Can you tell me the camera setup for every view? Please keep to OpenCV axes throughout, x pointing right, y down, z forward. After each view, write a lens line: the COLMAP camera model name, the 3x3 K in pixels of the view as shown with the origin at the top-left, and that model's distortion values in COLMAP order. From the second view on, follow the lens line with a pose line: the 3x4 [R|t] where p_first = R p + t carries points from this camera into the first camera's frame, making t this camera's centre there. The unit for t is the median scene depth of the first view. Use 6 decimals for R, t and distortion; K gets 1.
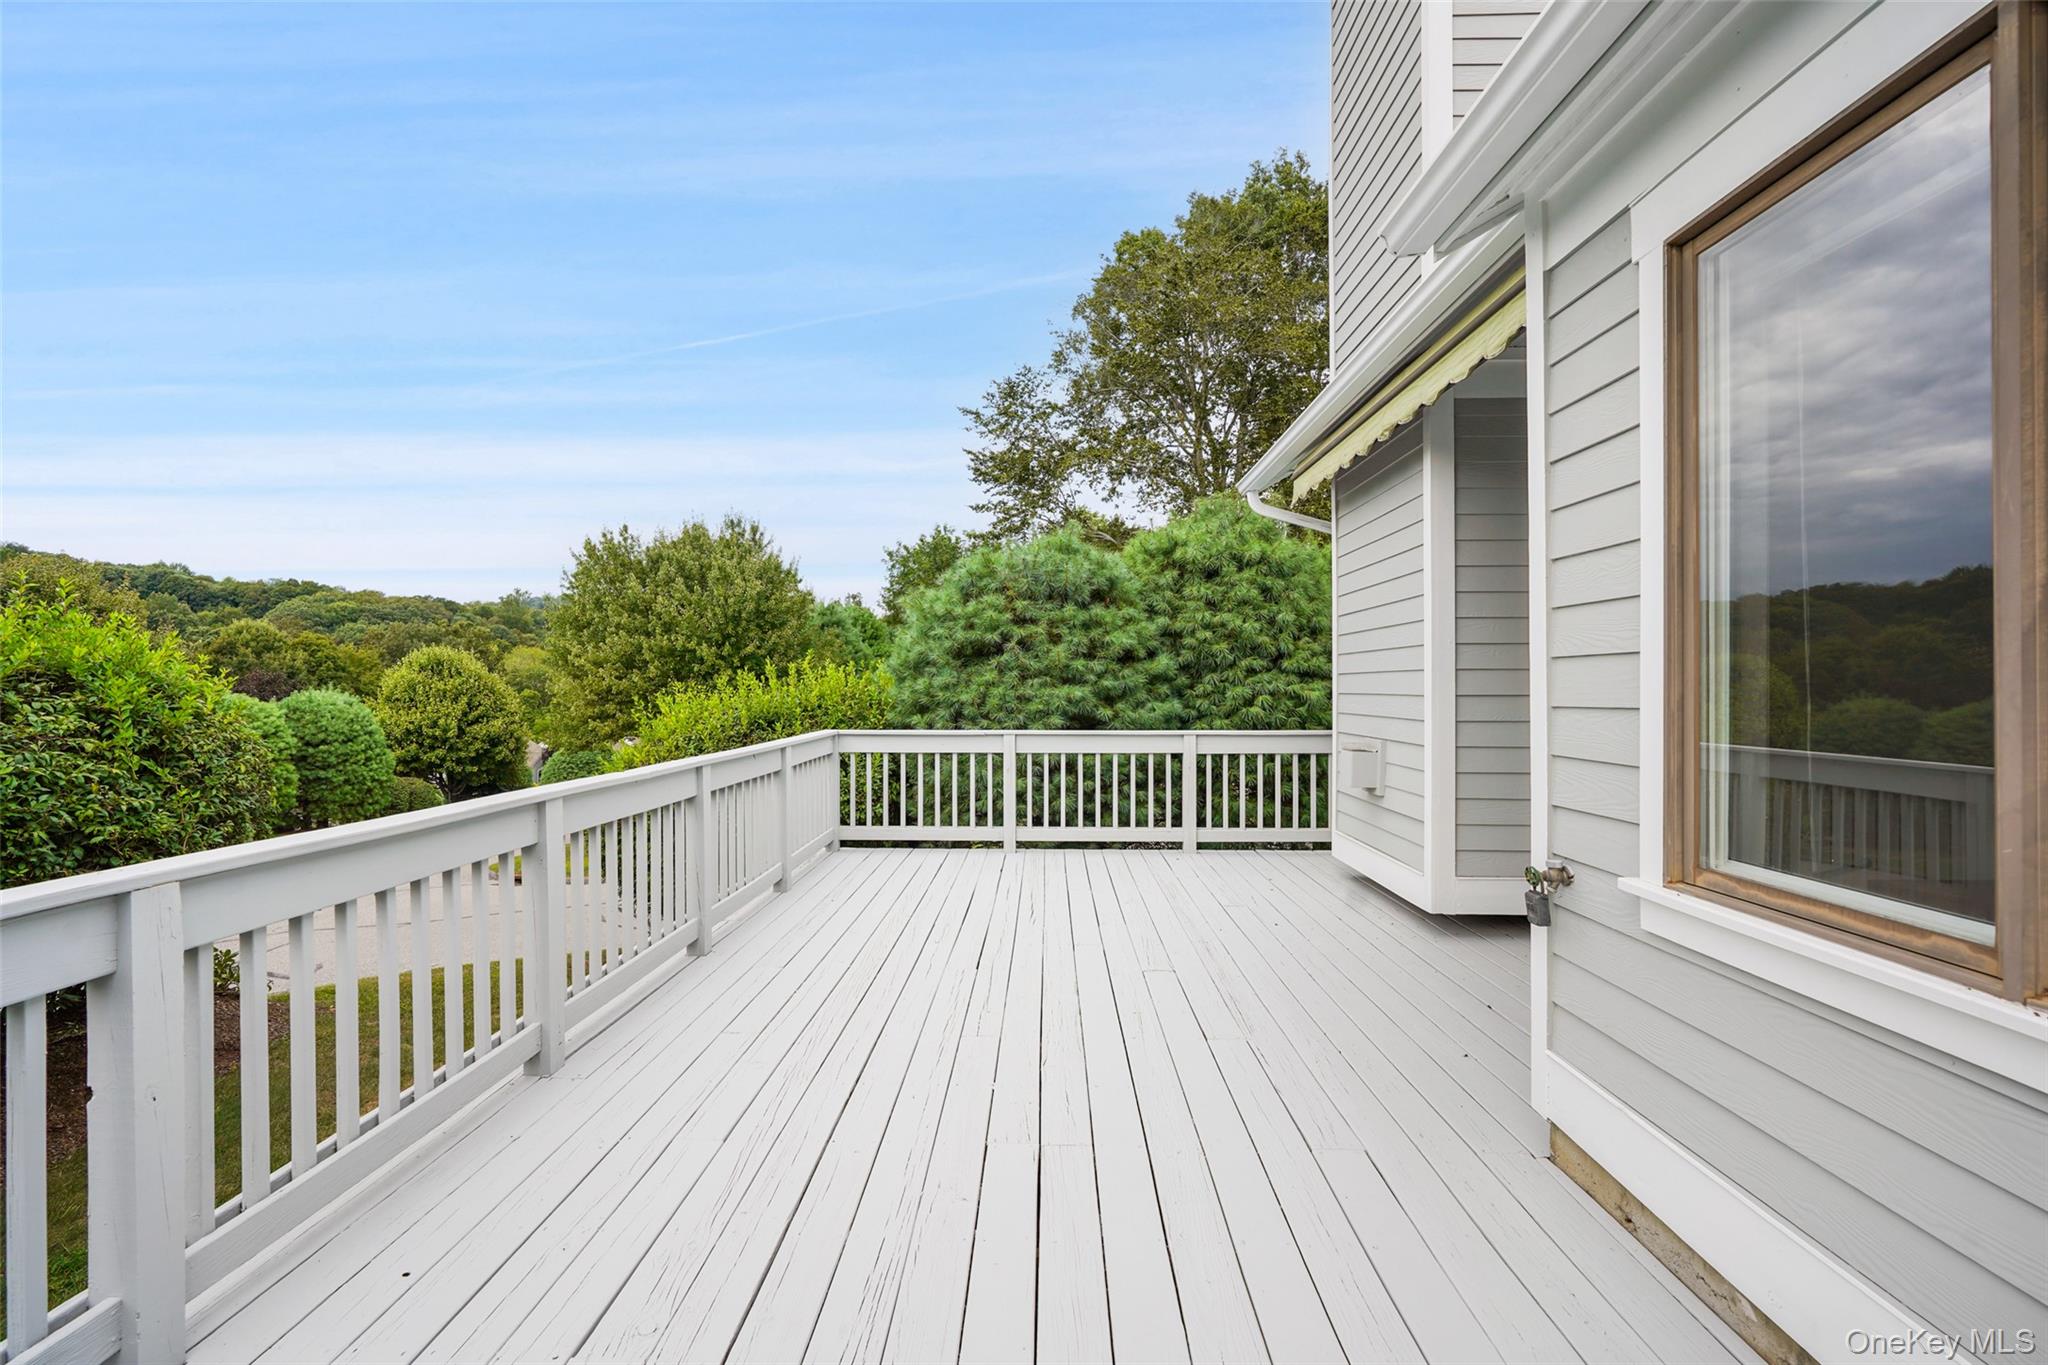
lens RADIAL K [[939.3, 0, 1018.2], [0, 939.3, 683.3], [0, 0, 1]] dist [-0.013887, 0.000779]
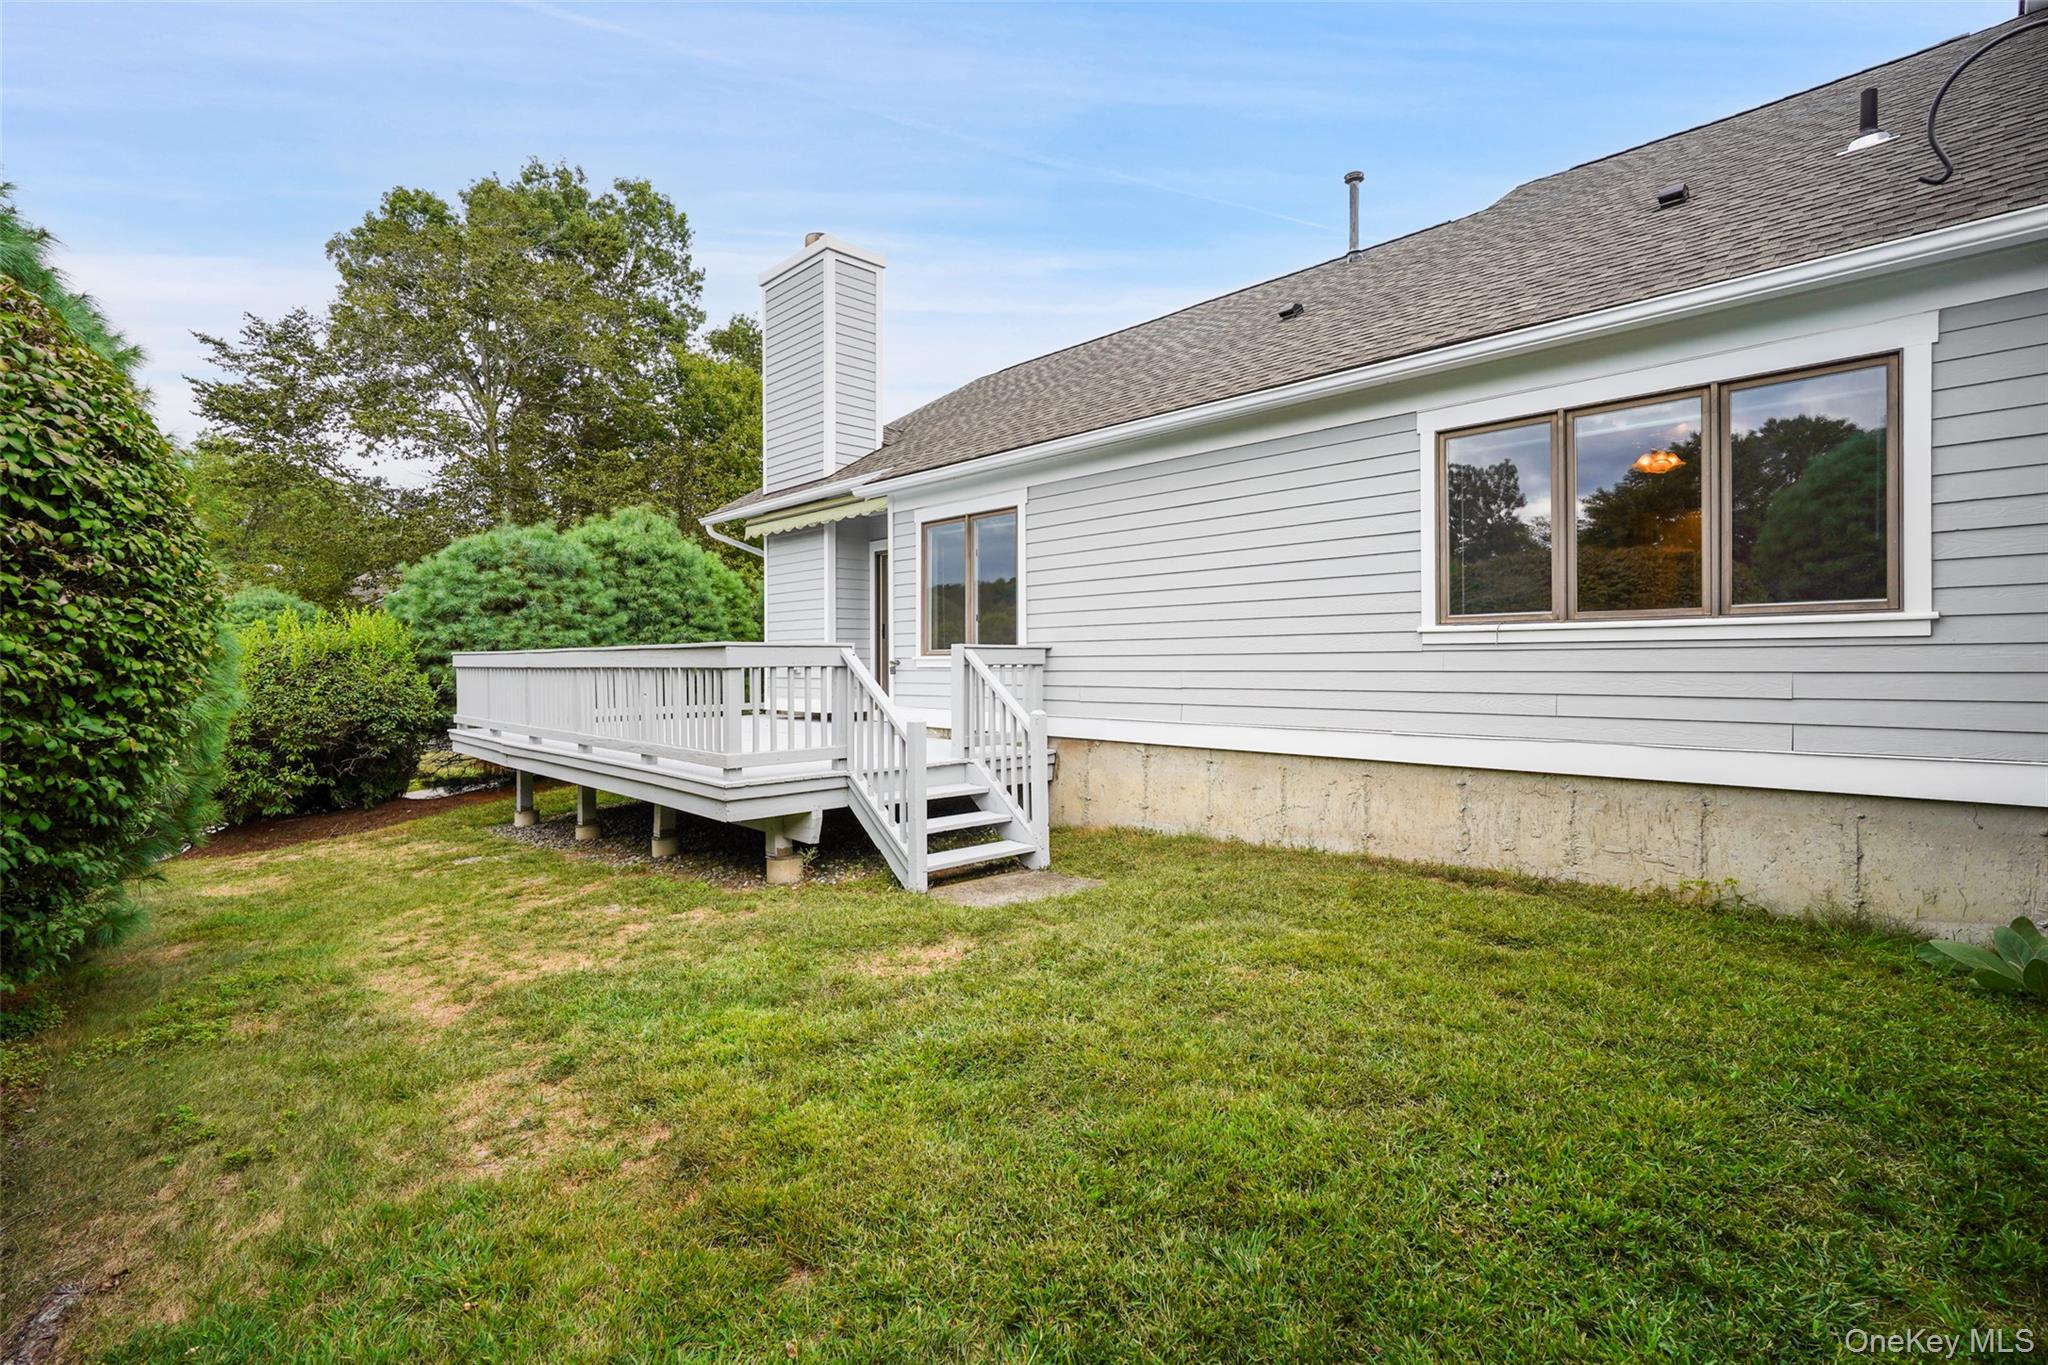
lens RADIAL K [[939.3, 0, 1020.2], [0, 939.3, 674.7], [0, 0, 1]] dist [-0.013887, 0.000779]
pose [[0.700768, -0.012756, 0.713275, -0.482551], [0.001695, 0.999867, 0.016216, 0.047117], [-0.713388, -0.010155, 0.700696, -0.553520]]
